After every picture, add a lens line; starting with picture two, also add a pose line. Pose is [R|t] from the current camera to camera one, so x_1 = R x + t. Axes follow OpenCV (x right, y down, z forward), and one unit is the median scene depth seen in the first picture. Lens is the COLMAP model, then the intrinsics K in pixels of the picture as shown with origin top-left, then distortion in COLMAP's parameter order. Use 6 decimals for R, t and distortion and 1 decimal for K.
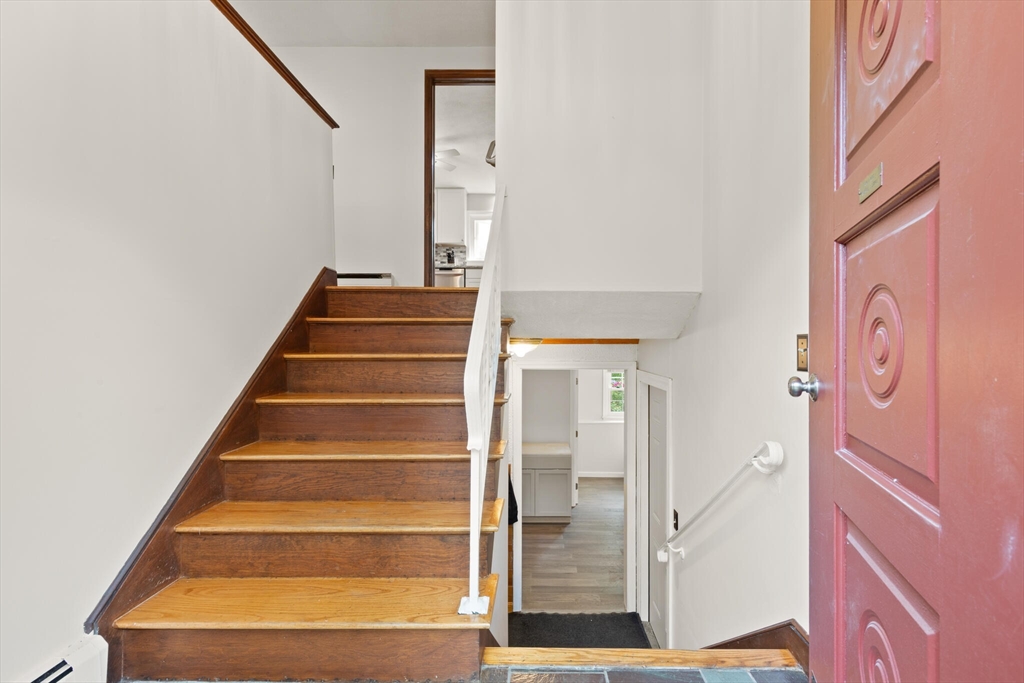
lens RADIAL K [[459.9, 0, 517.6], [0, 459.9, 337.8], [0, 0, 1]] dist [0.006388, -0.000343]
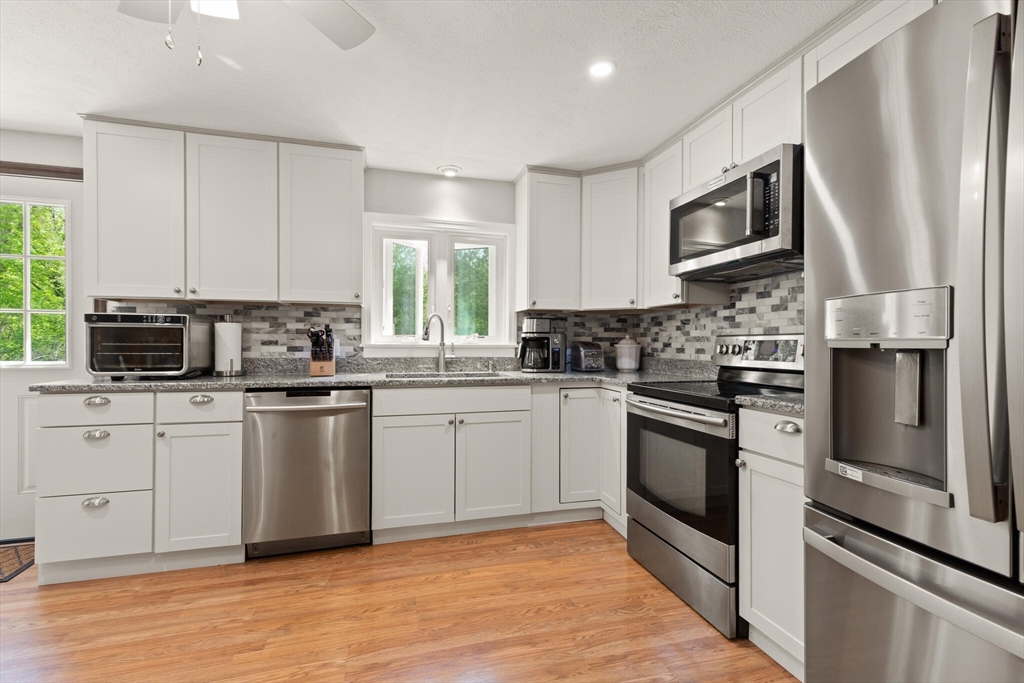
lens RADIAL K [[459.9, 0, 513.7], [0, 459.9, 346.4], [0, 0, 1]] dist [0.006388, -0.000343]
pose [[0.950127, 0.001254, 0.311862, -0.111757], [-0.003543, 0.999971, 0.006772, -0.169007], [-0.311844, -0.007539, 0.950103, 0.602726]]
